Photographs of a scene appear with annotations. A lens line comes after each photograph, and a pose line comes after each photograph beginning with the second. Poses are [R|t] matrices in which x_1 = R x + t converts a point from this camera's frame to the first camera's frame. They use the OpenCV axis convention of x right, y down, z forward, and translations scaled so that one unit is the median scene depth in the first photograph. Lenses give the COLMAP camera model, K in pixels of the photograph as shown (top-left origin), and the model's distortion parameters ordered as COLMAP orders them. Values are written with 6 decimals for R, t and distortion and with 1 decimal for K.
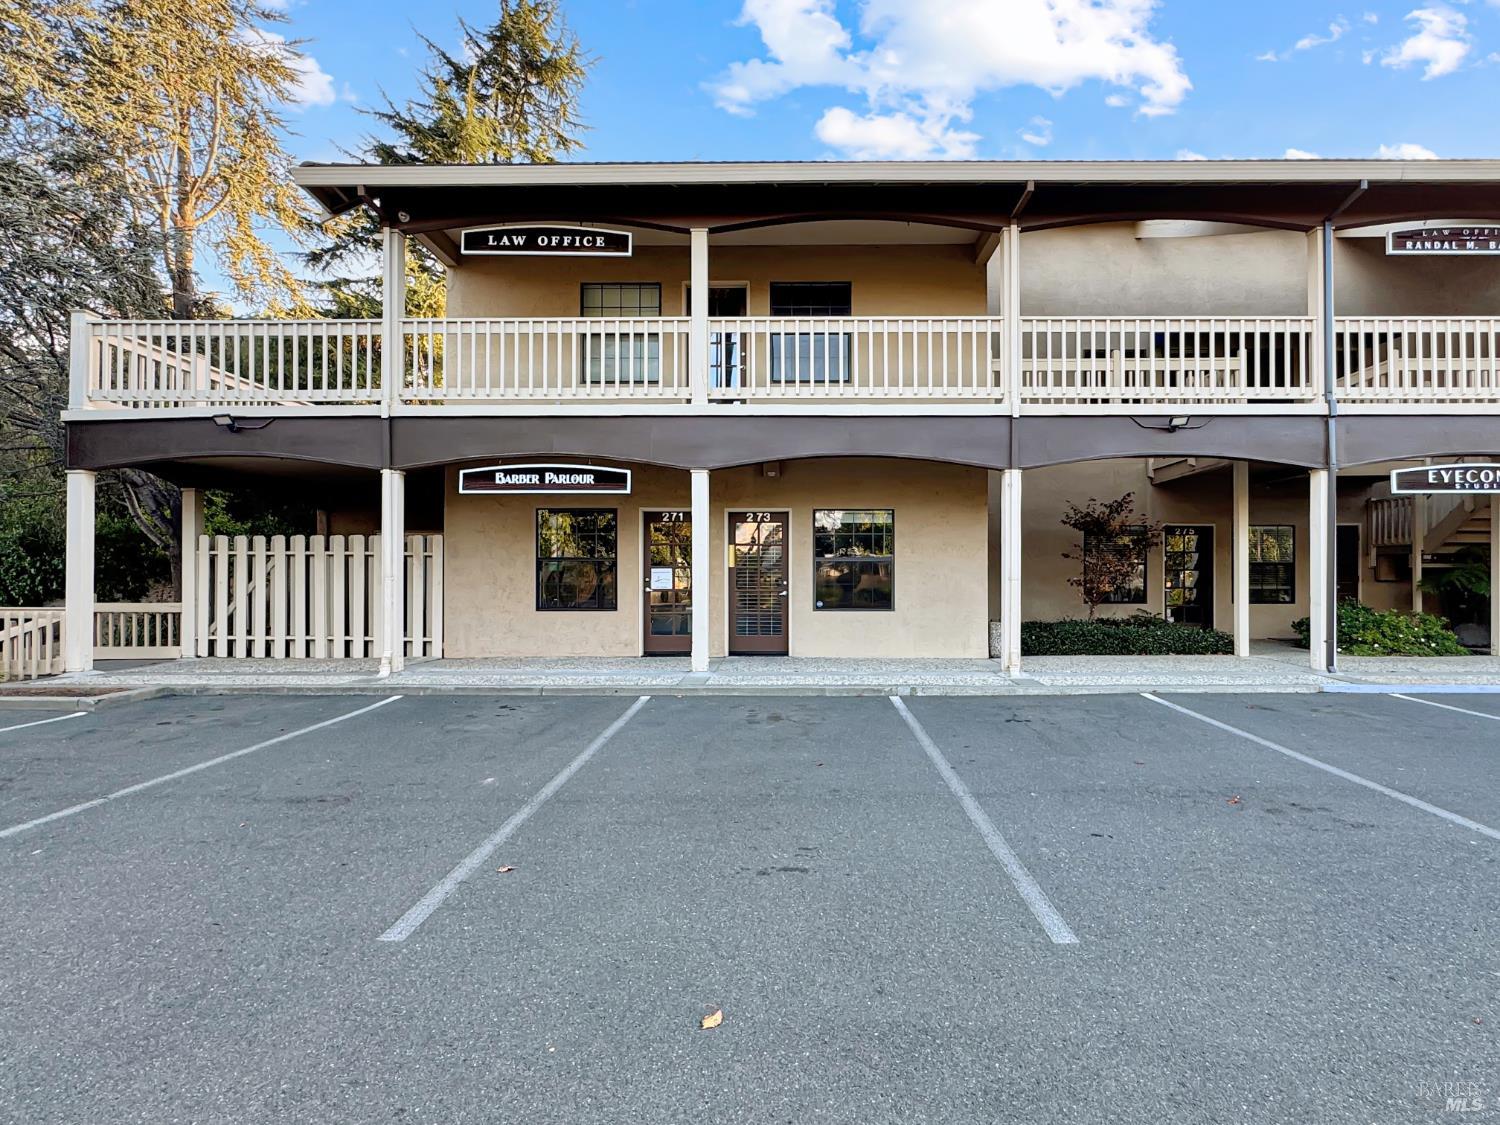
lens RADIAL K [[762.6, 0, 787.6], [0, 762.6, 557.3], [0, 0, 1]] dist [-0.006485, -0.000194]
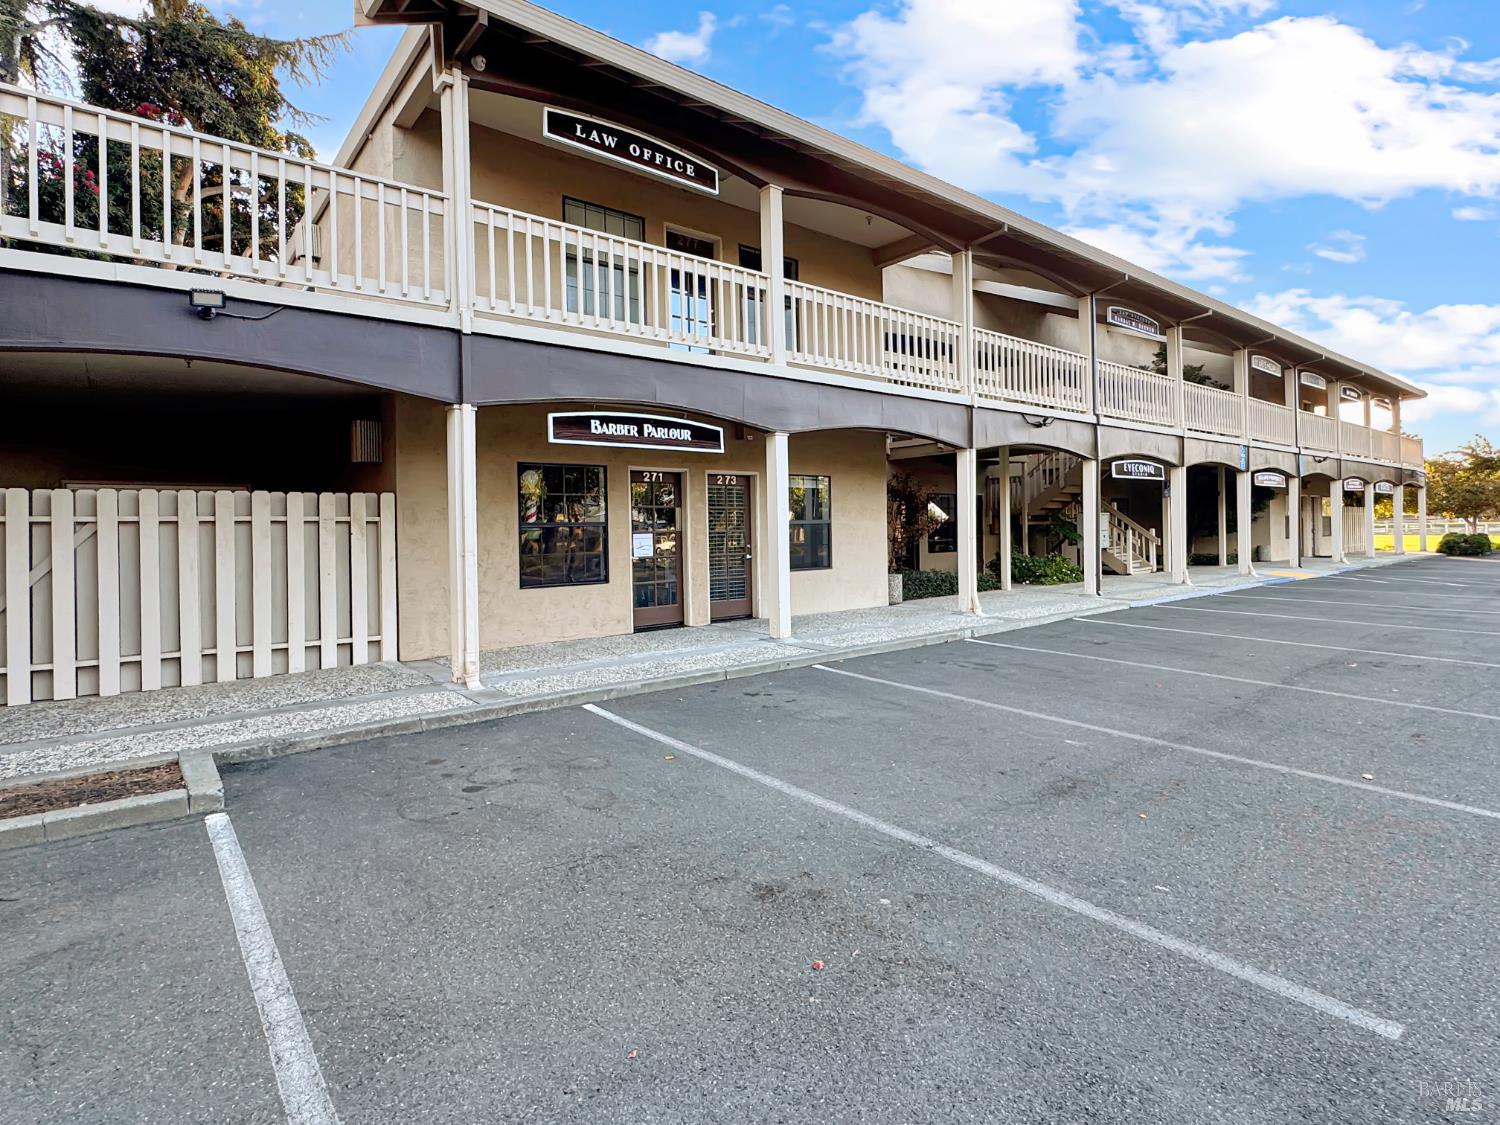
lens RADIAL K [[774.0, 0, 741.2], [0, 774.0, 514.3], [0, 0, 1]] dist [-0.001782, -0.000136]
pose [[0.774092, -0.000935, 0.633072, -0.775800], [0.000721, 1.000000, 0.000595, -0.010278], [-0.633072, -0.000004, 0.774093, 0.256904]]
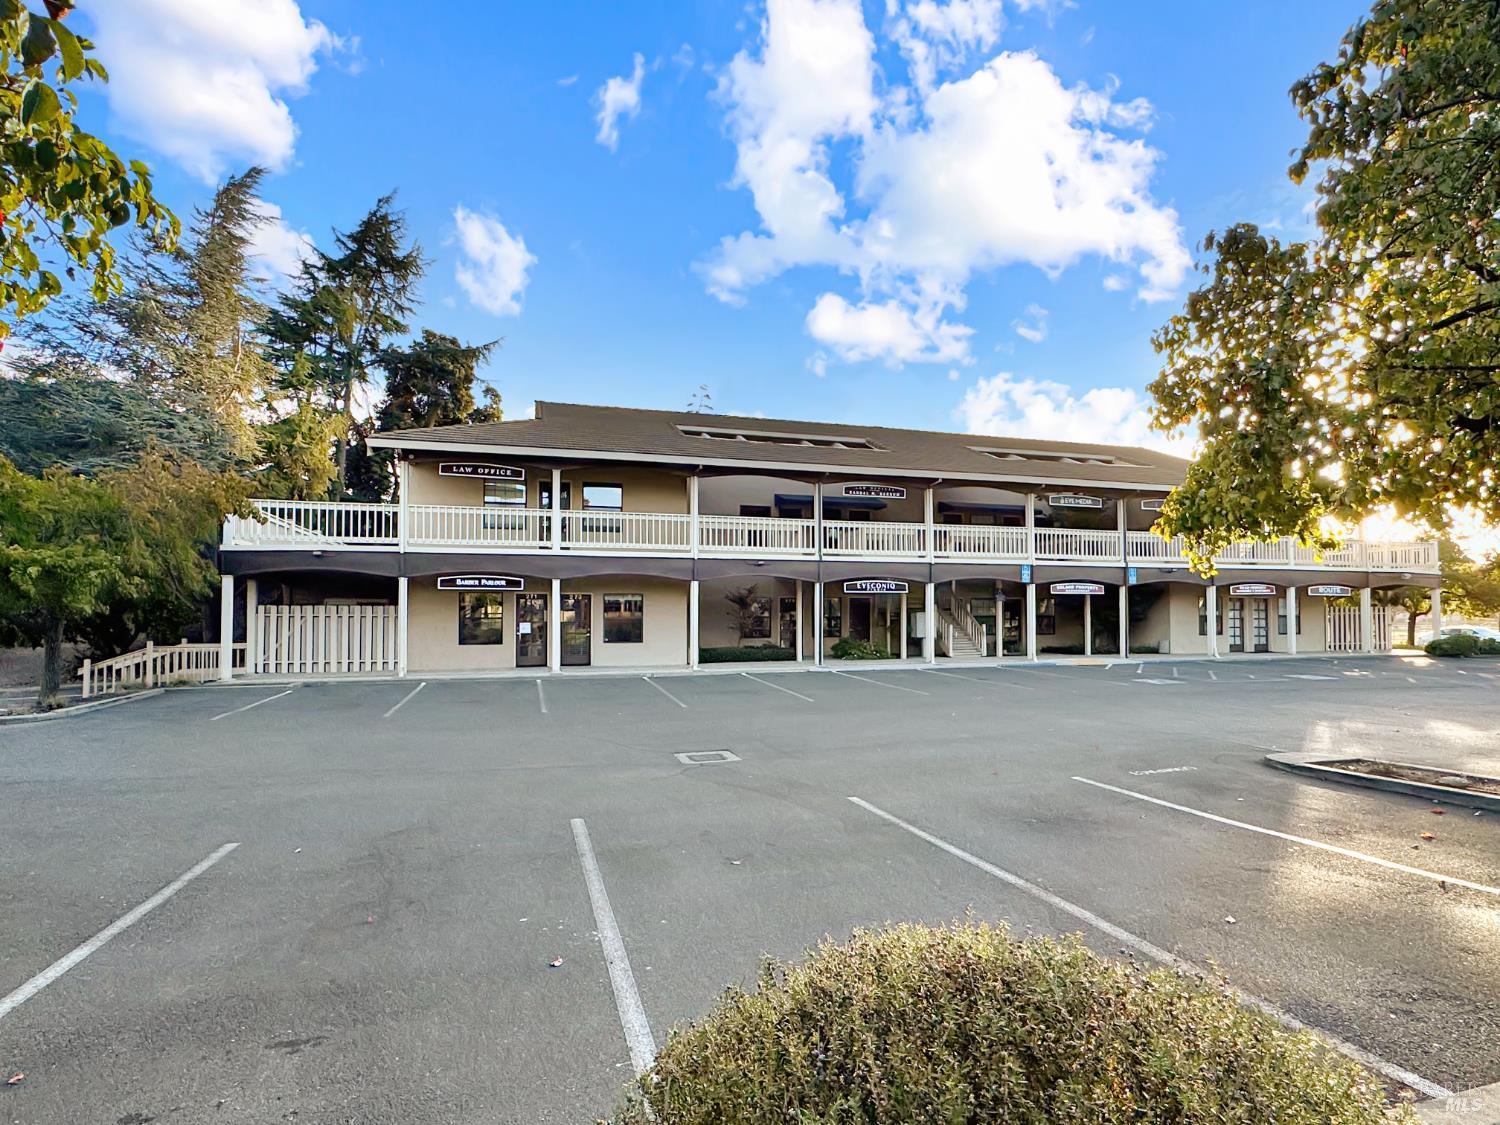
lens RADIAL K [[756.0, 0, 753.8], [0, 756.0, 584.9], [0, 0, 1]] dist [0.001009, 0.000135]
pose [[0.955105, 0.010173, 0.296092, -0.214423], [-0.005677, 0.999855, -0.016043, -0.065981], [-0.296212, 0.013642, 0.955025, -1.247873]]
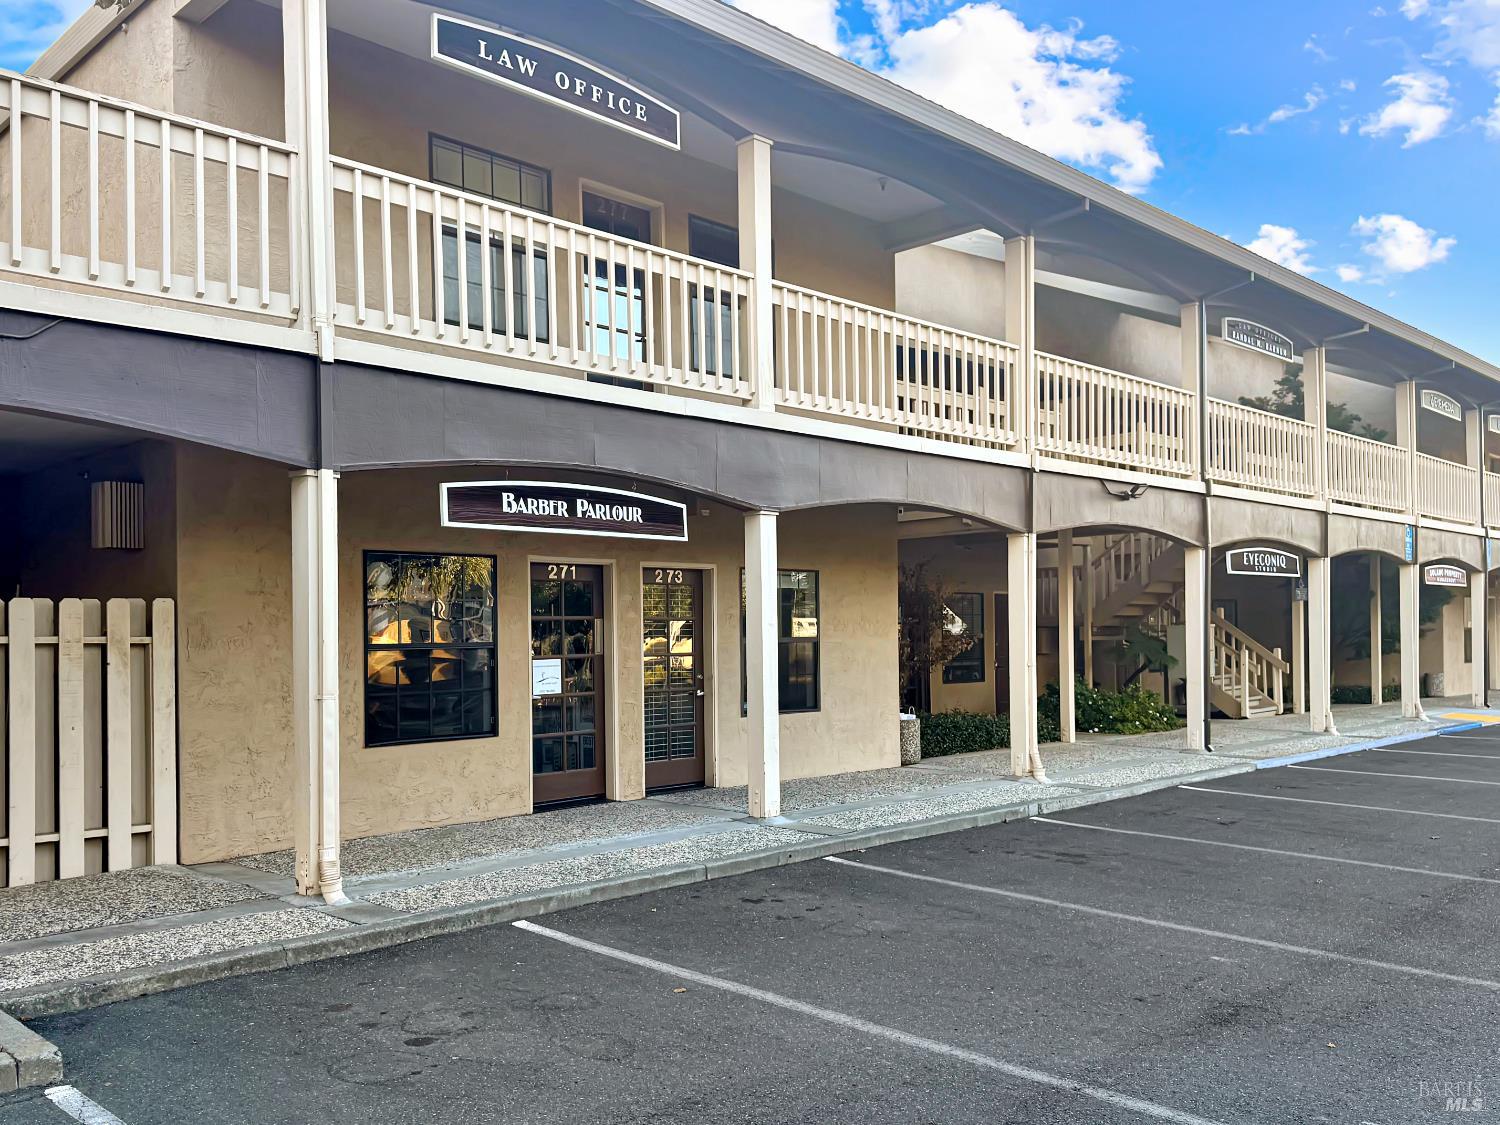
lens RADIAL K [[1278.5, 0, 748.9], [0, 1278.5, 603.6], [0, 0, 1]] dist [0.118738, -0.195246]
pose [[0.695665, 0.009107, 0.718308, -0.907572], [-0.006513, 0.999959, -0.006370, -0.027281], [-0.718336, -0.000247, 0.695696, 0.238650]]
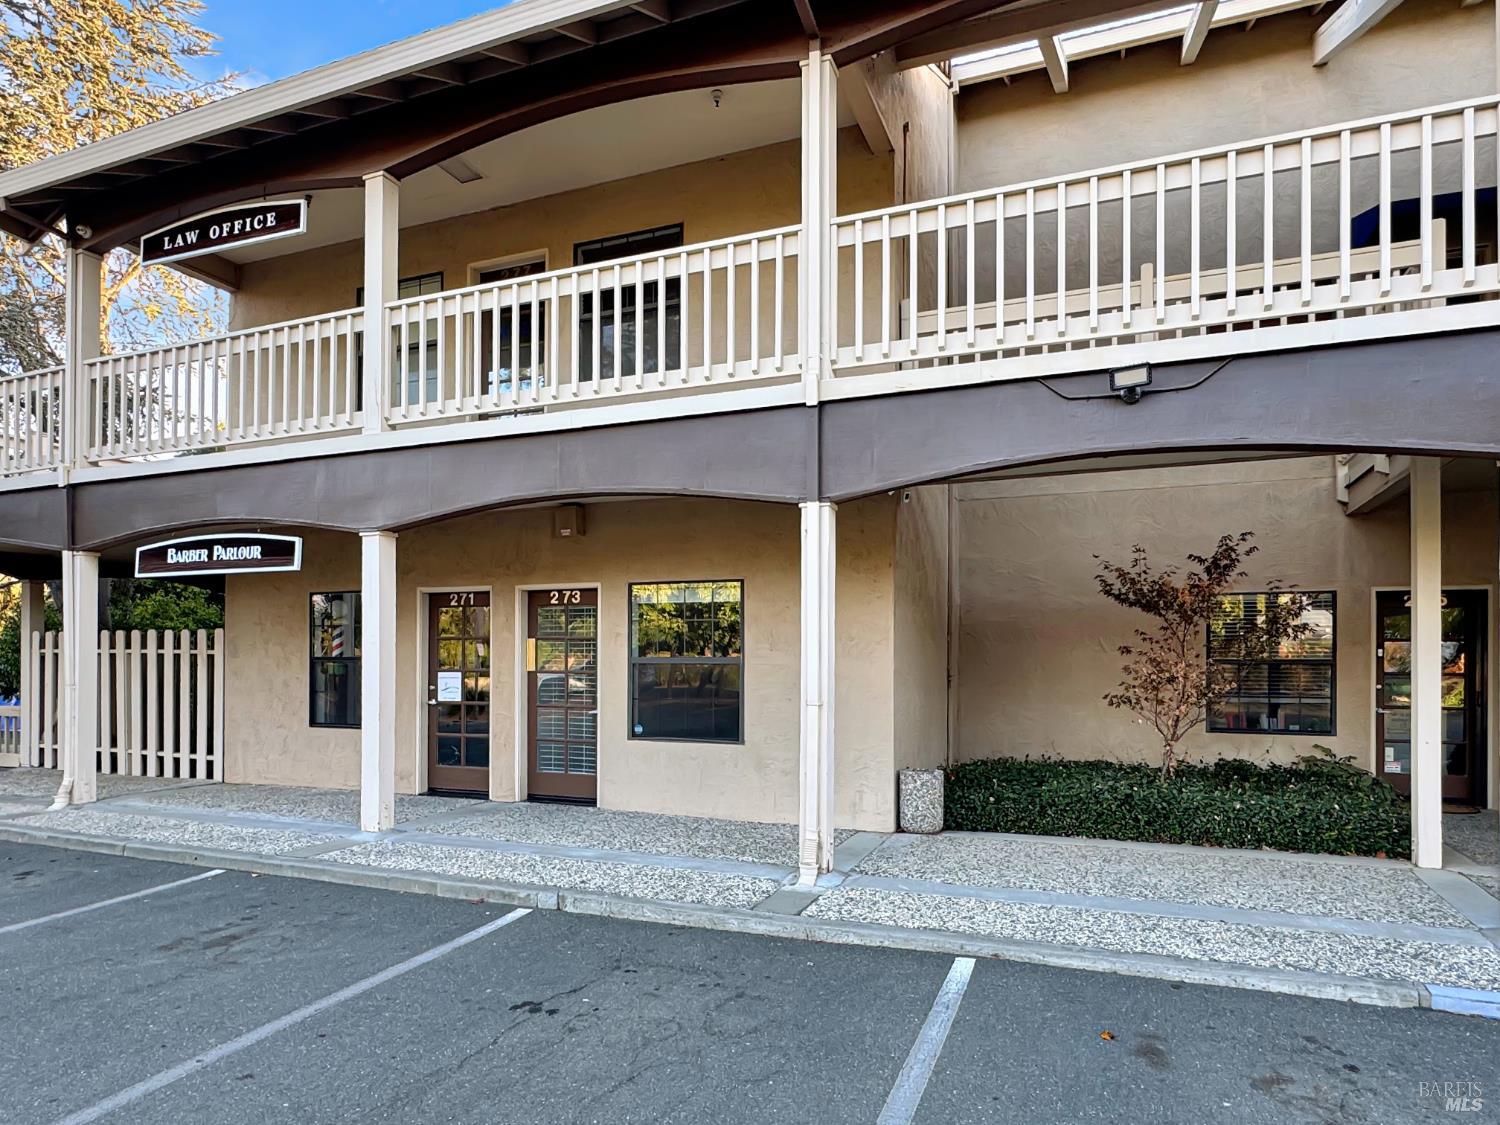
lens RADIAL K [[905.9, 0, 746.8], [0, 905.9, 642.5], [0, 0, 1]] dist [-0.005505, -0.000921]
pose [[0.929607, -0.004501, -0.368525, 0.479979], [0.006935, 0.999962, 0.005281, -0.018509], [0.368487, -0.007465, 0.929603, 0.372340]]
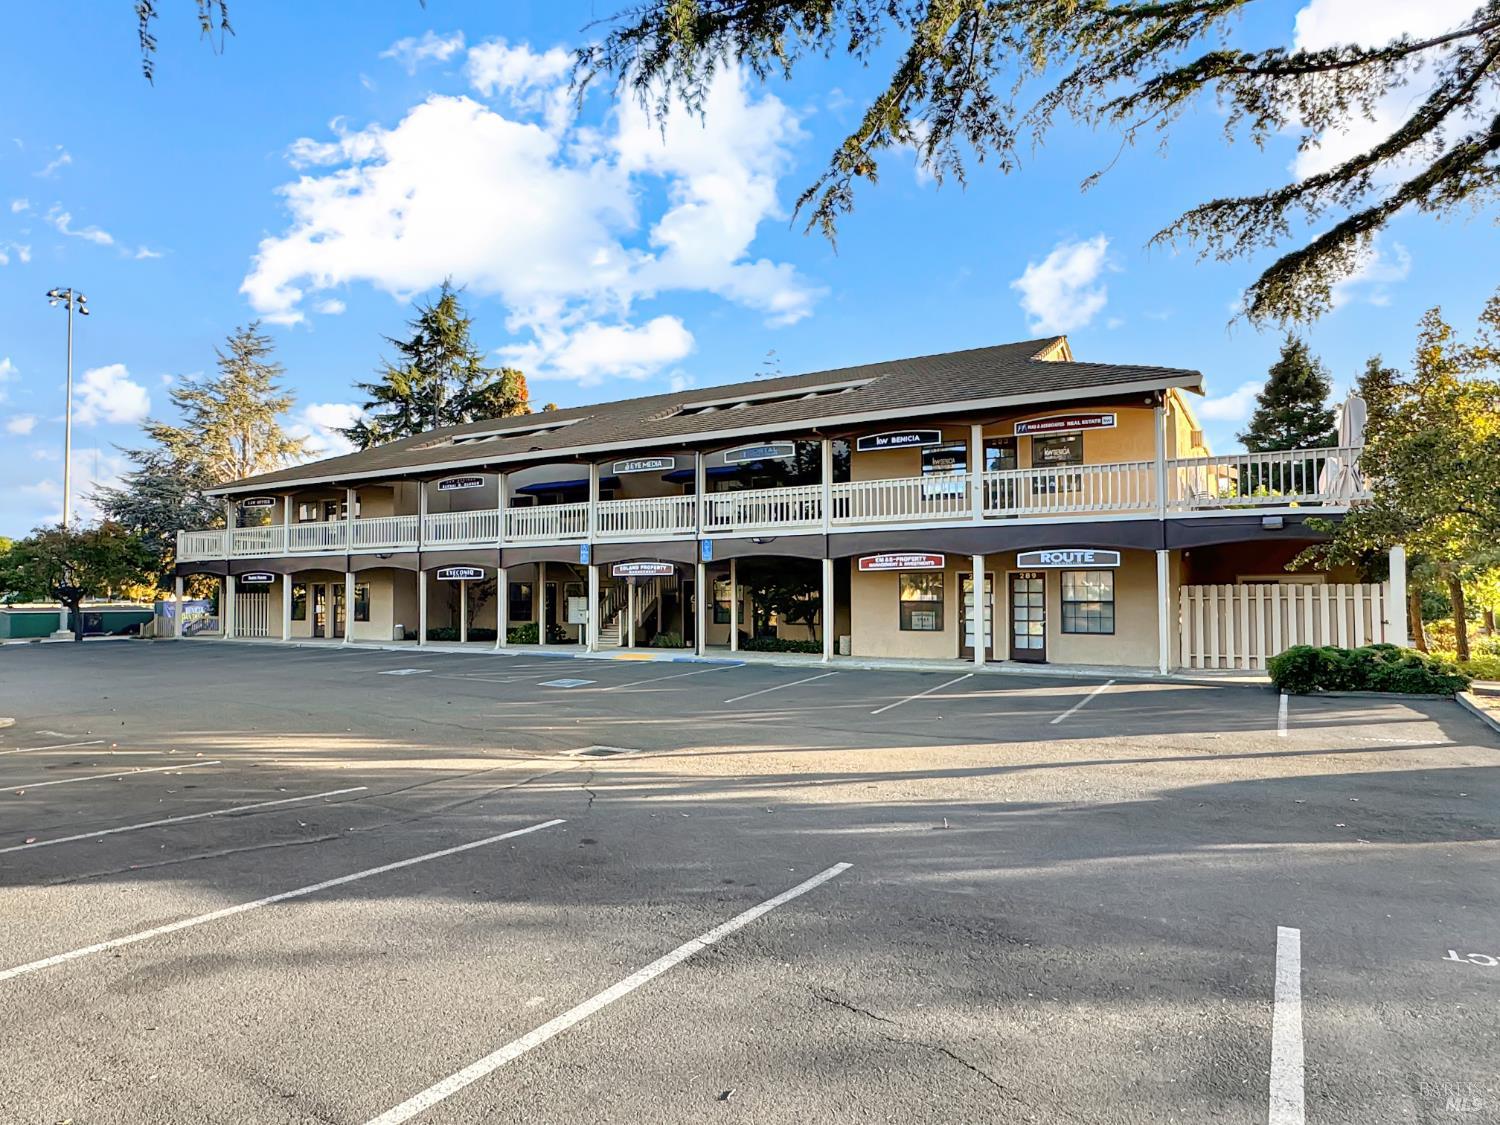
lens RADIAL K [[860.8, 0, 750.0], [0, 860.8, 562.5], [0, 0, 1]] dist [0.000825, 0.000222]
pose [[0.864509, -0.022281, -0.502124, 3.241553], [0.016695, 0.999739, -0.015617, -0.076642], [0.502341, 0.005118, 0.864655, -1.066892]]
